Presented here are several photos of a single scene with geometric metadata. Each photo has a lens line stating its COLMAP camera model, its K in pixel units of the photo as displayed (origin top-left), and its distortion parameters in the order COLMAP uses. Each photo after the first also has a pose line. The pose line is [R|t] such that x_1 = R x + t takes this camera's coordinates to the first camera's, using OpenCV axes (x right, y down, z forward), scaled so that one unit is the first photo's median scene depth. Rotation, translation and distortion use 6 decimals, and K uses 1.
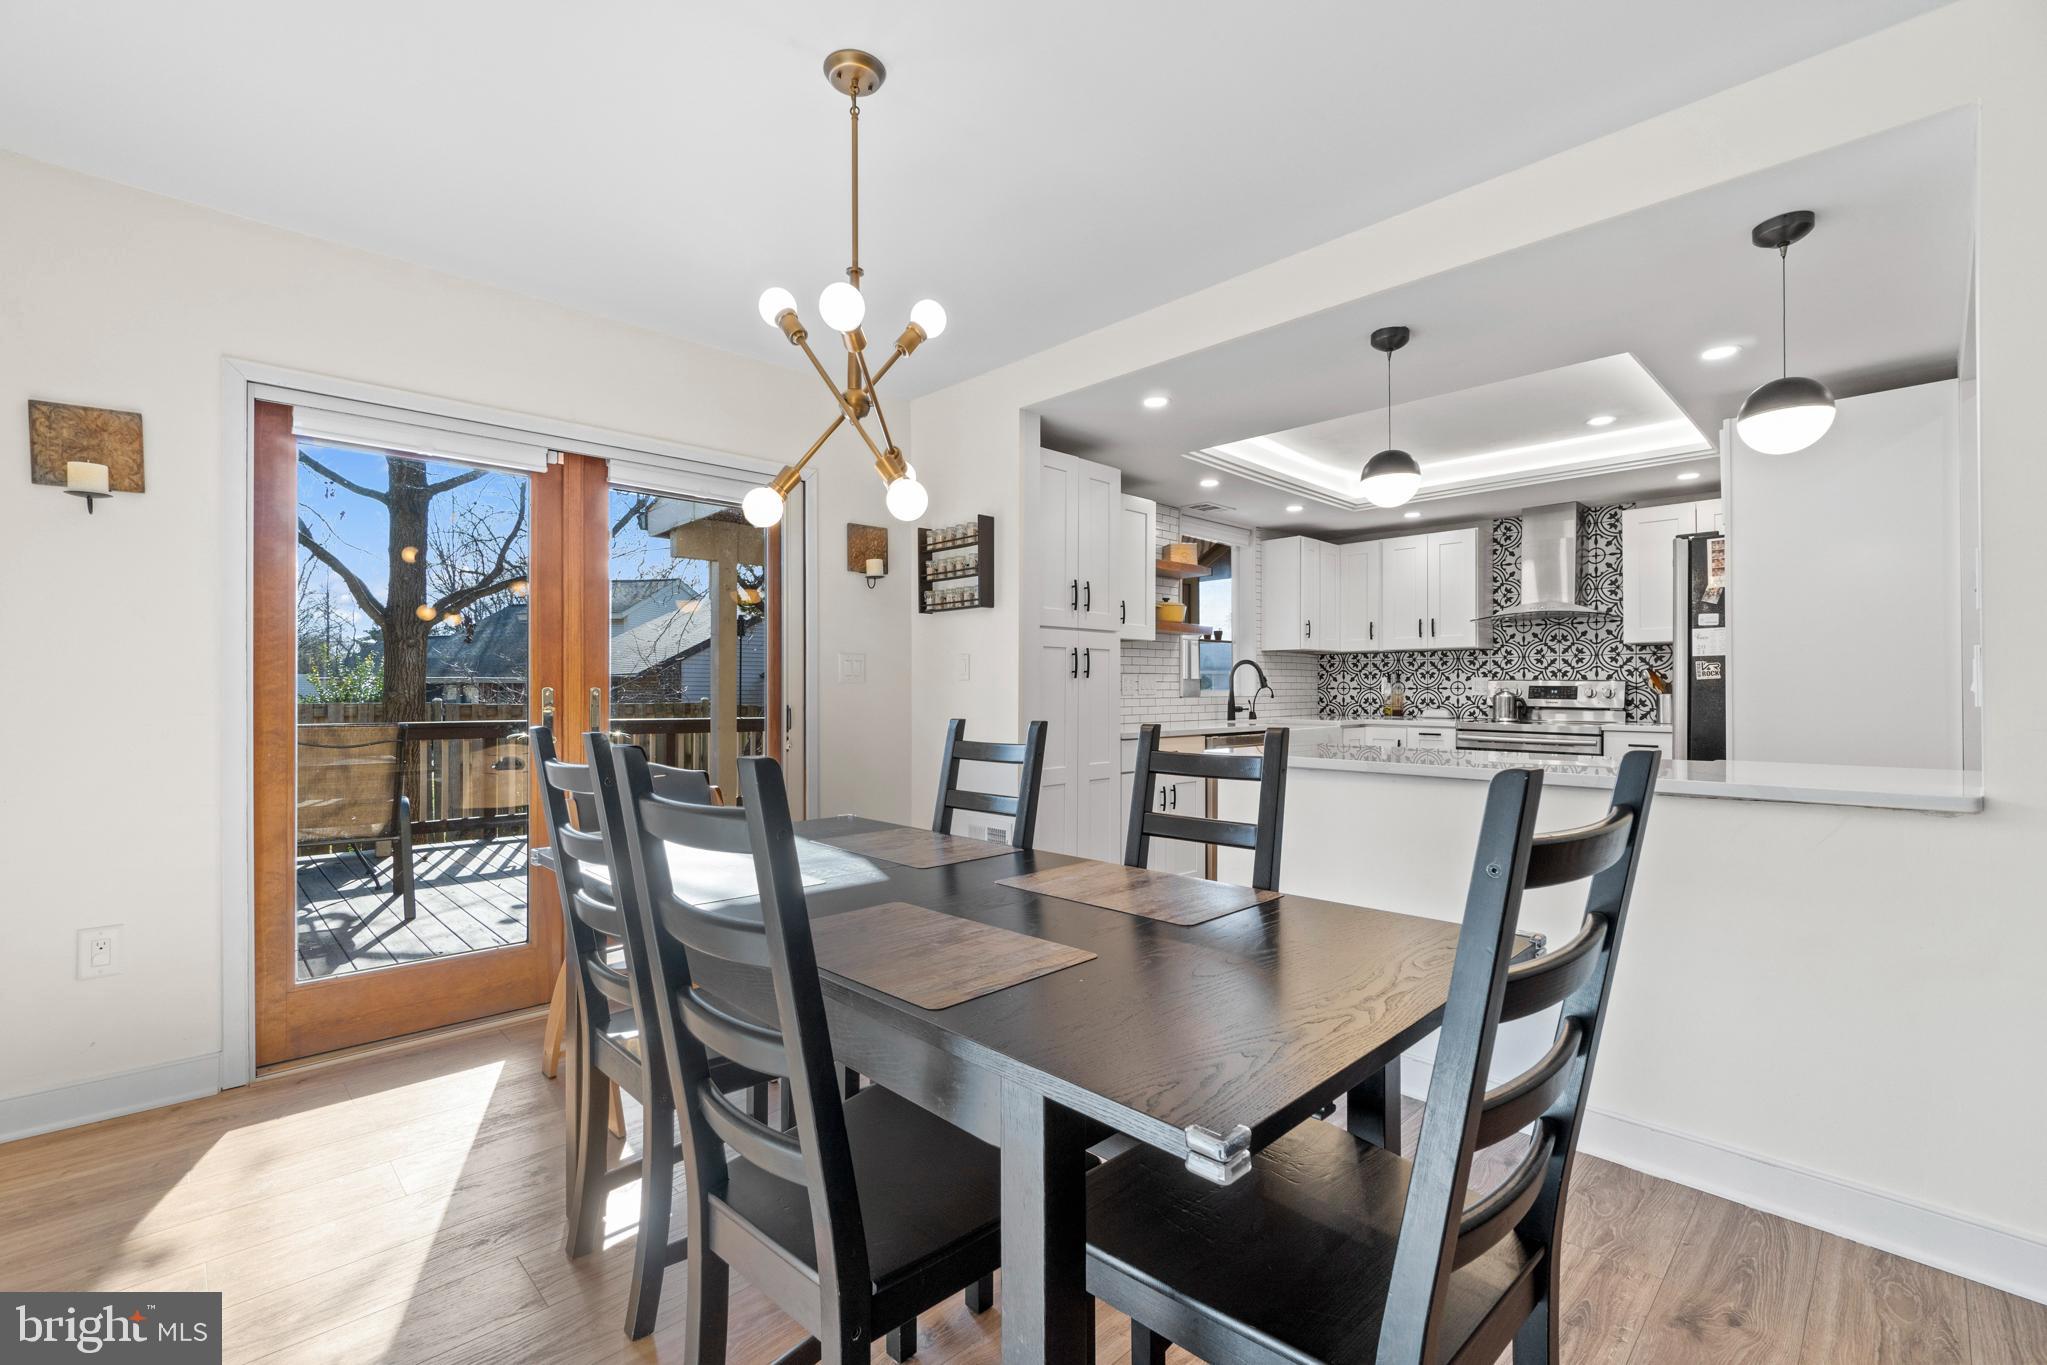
lens RADIAL K [[883.9, 0, 1013.0], [0, 883.9, 690.9], [0, 0, 1]] dist [-0.006845, 0.002636]
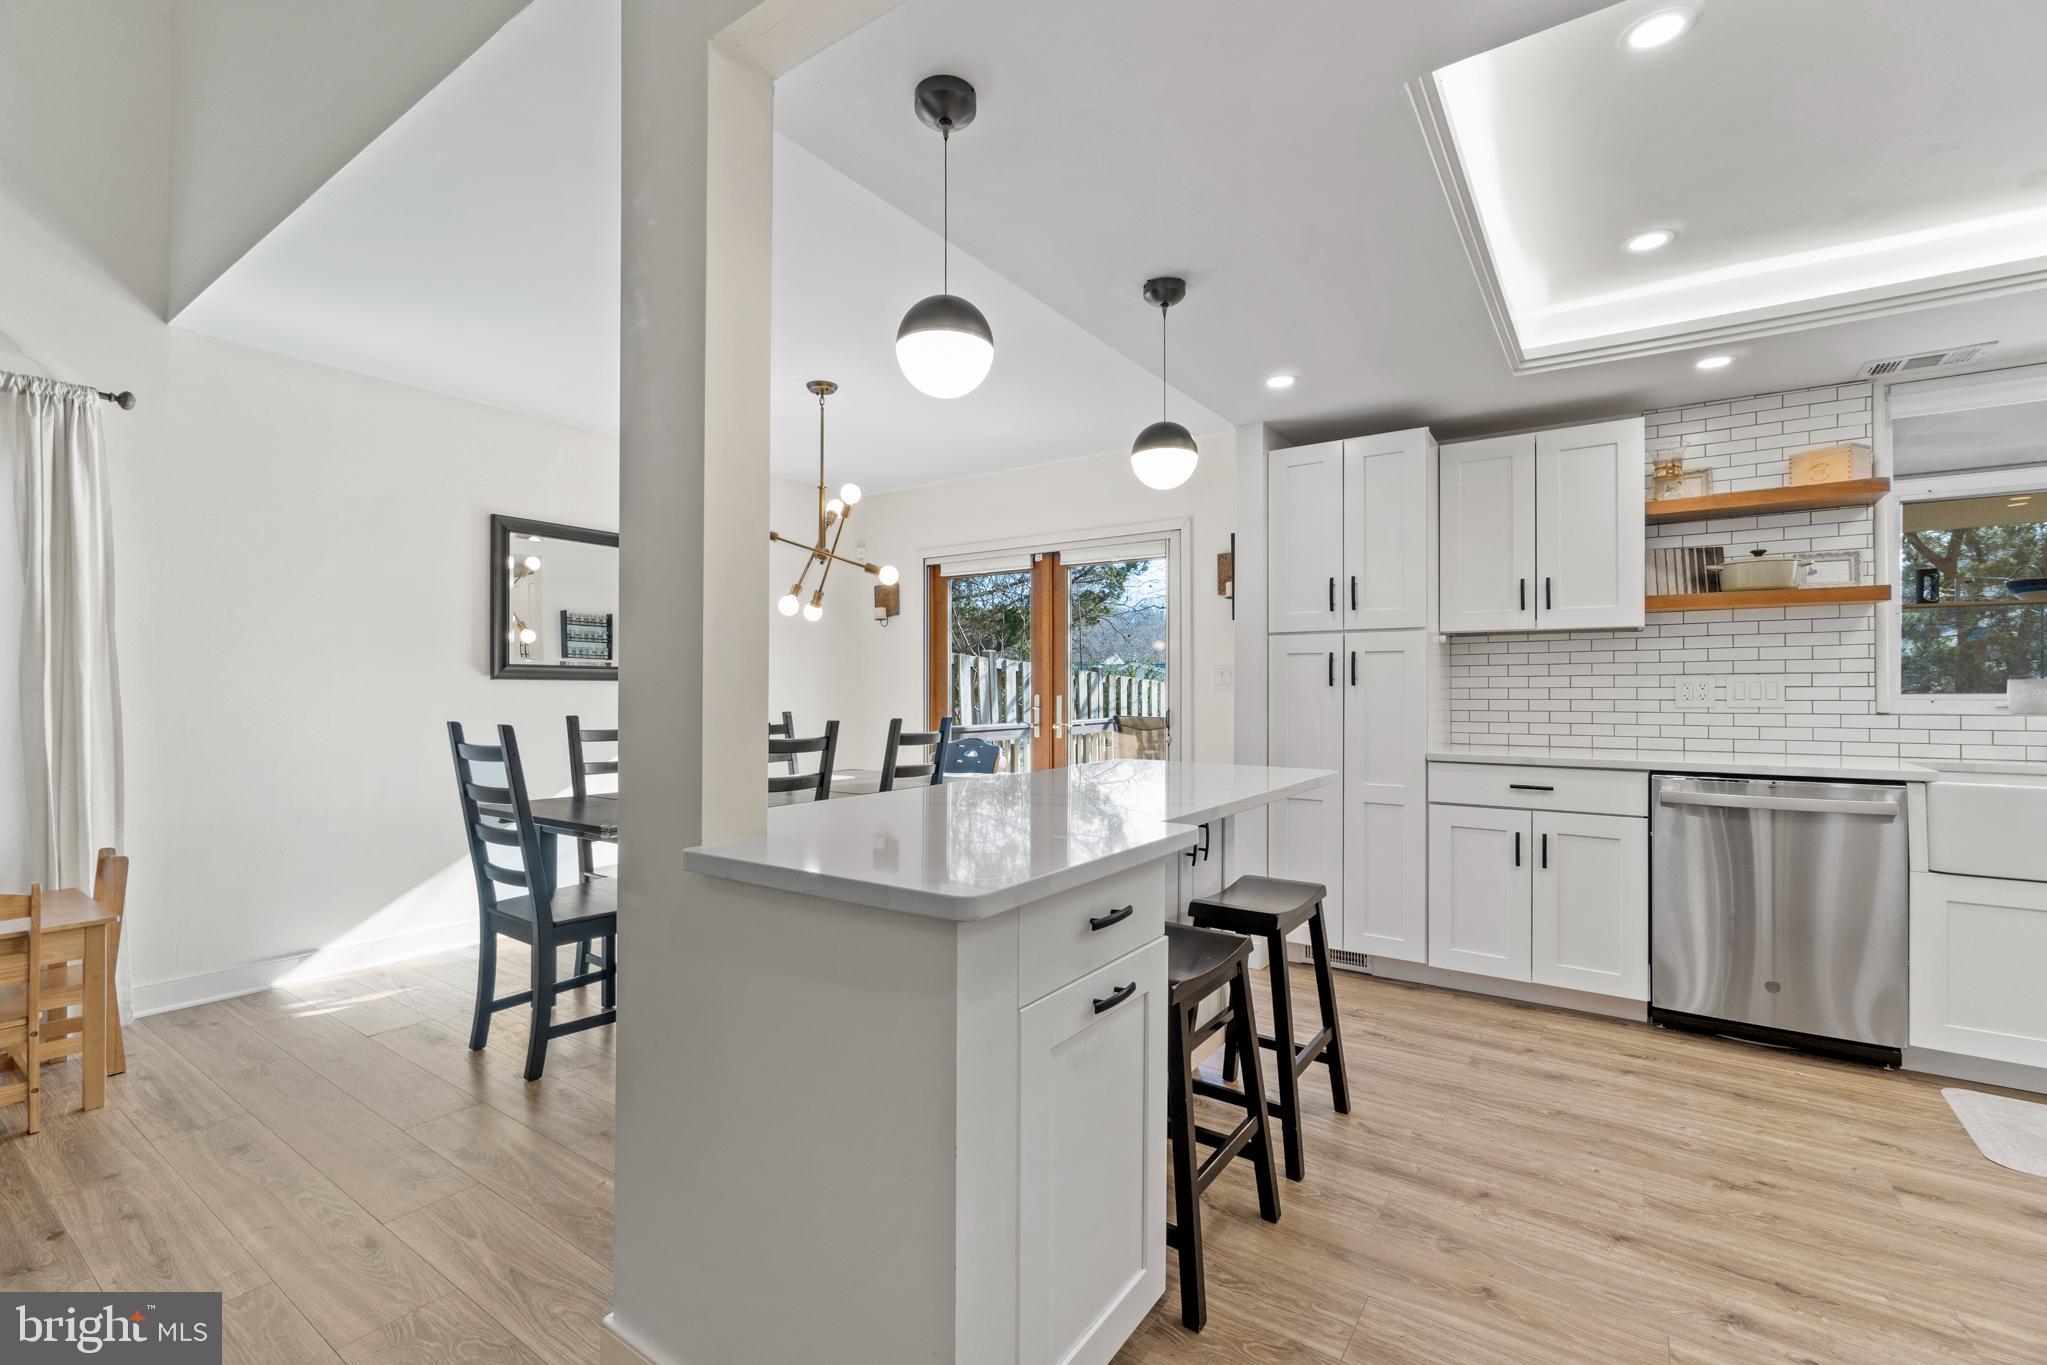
lens RADIAL K [[883.9, 0, 1016.6], [0, 883.9, 679.1], [0, 0, 1]] dist [-0.006845, 0.002636]
pose [[0.193492, -0.011856, -0.981030, 0.658141], [-0.003178, 0.999914, -0.012711, -0.006616], [0.981097, 0.005577, 0.193438, 0.370673]]
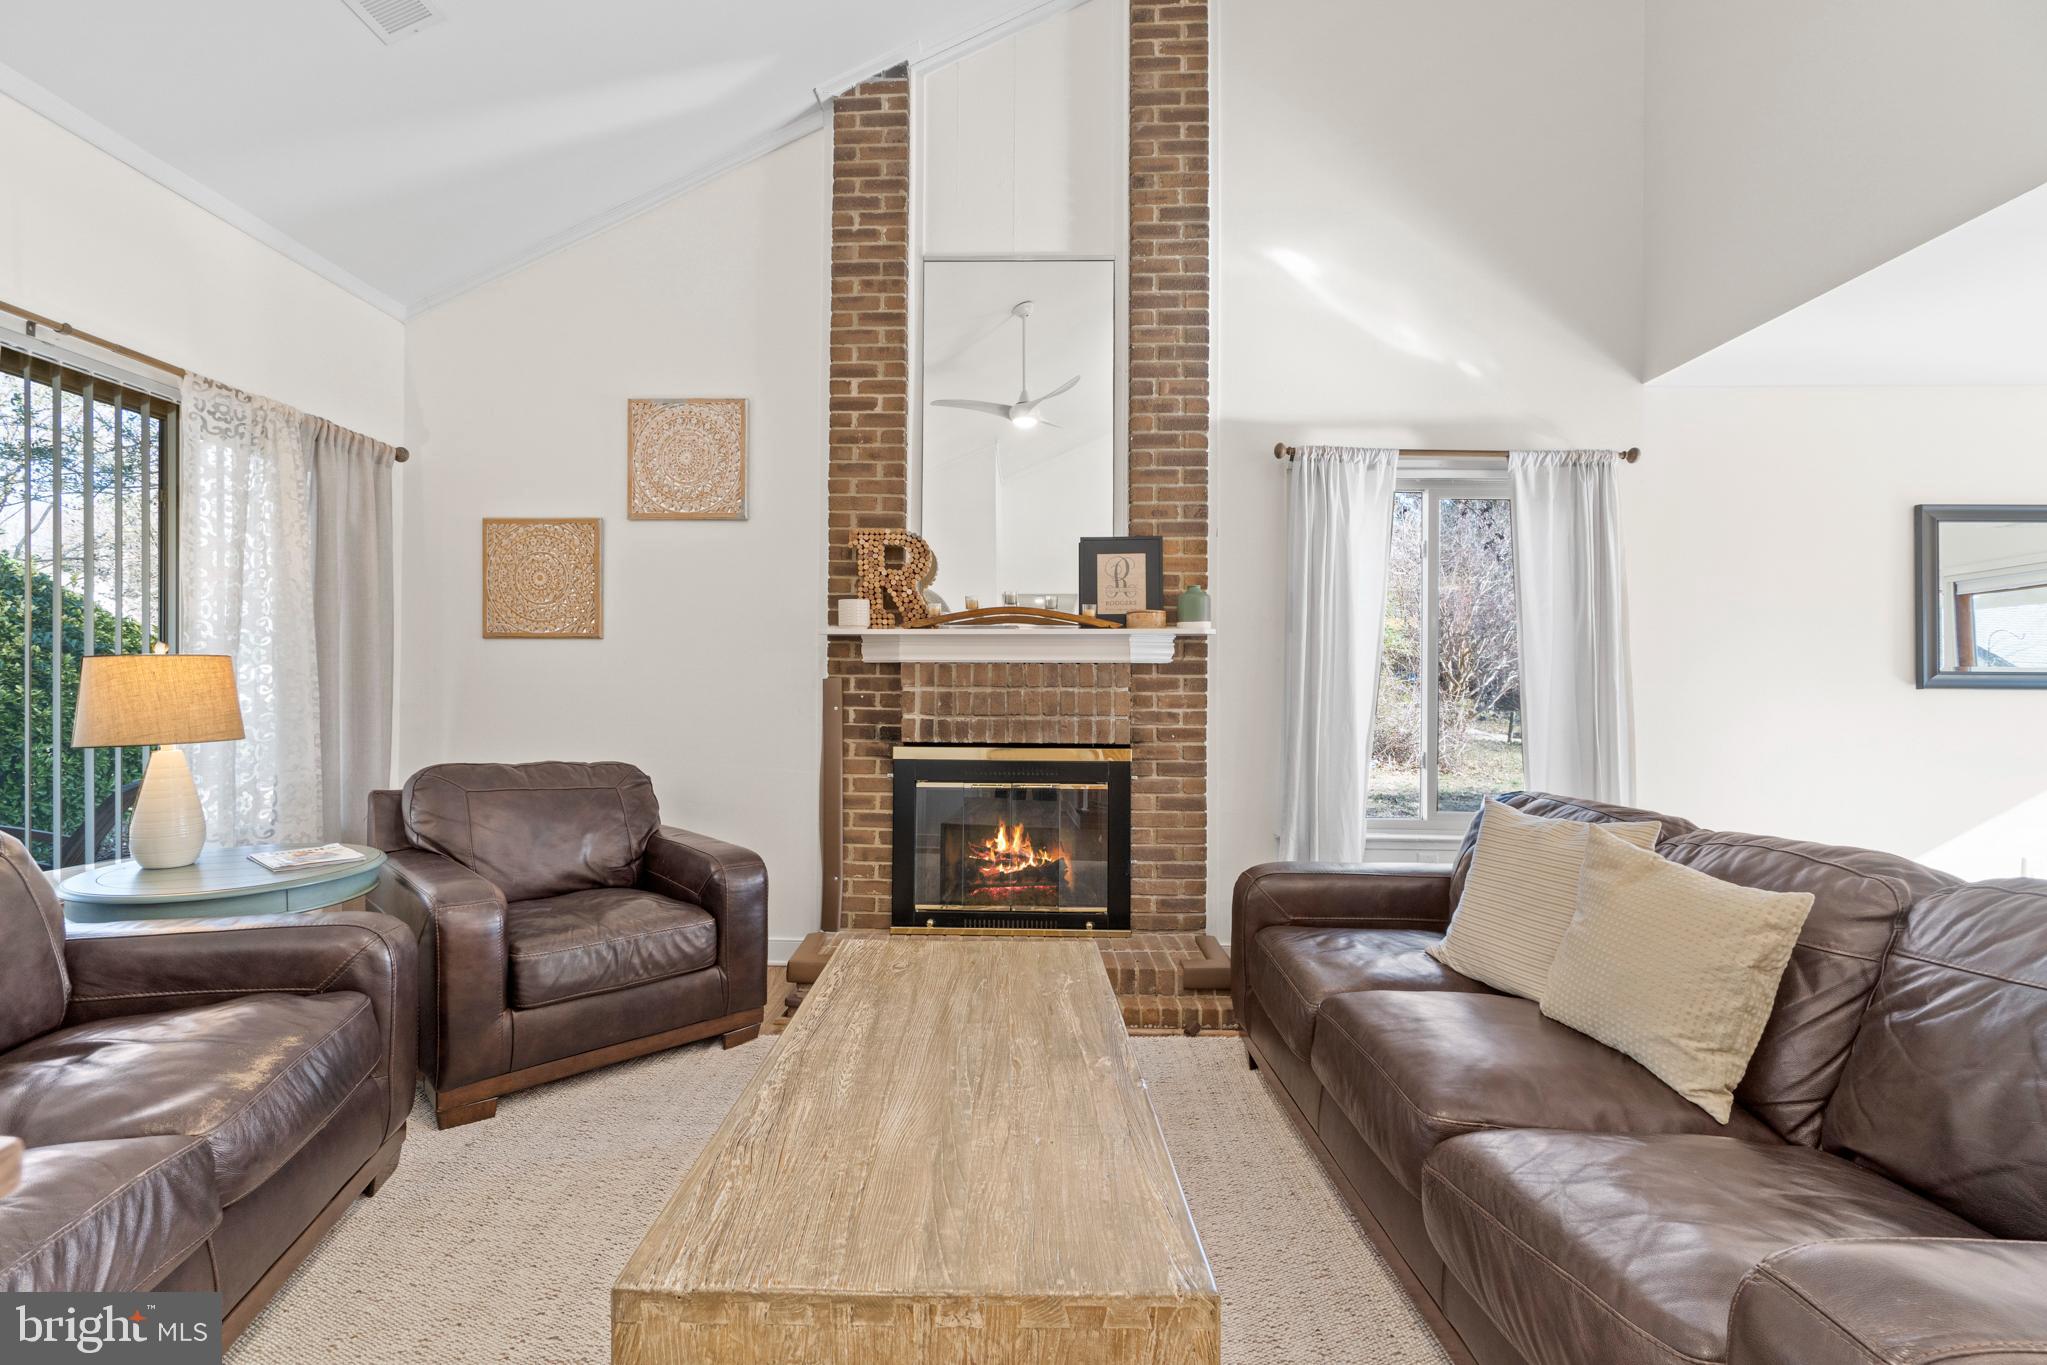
lens RADIAL K [[883.9, 0, 1023.3], [0, 883.9, 680.4], [0, 0, 1]] dist [-0.006845, 0.002636]
pose [[-0.708540, -0.009676, -0.705605, 0.794863], [-0.004535, 0.999948, -0.009158, -0.011139], [0.705656, -0.003289, -0.708547, 0.068644]]
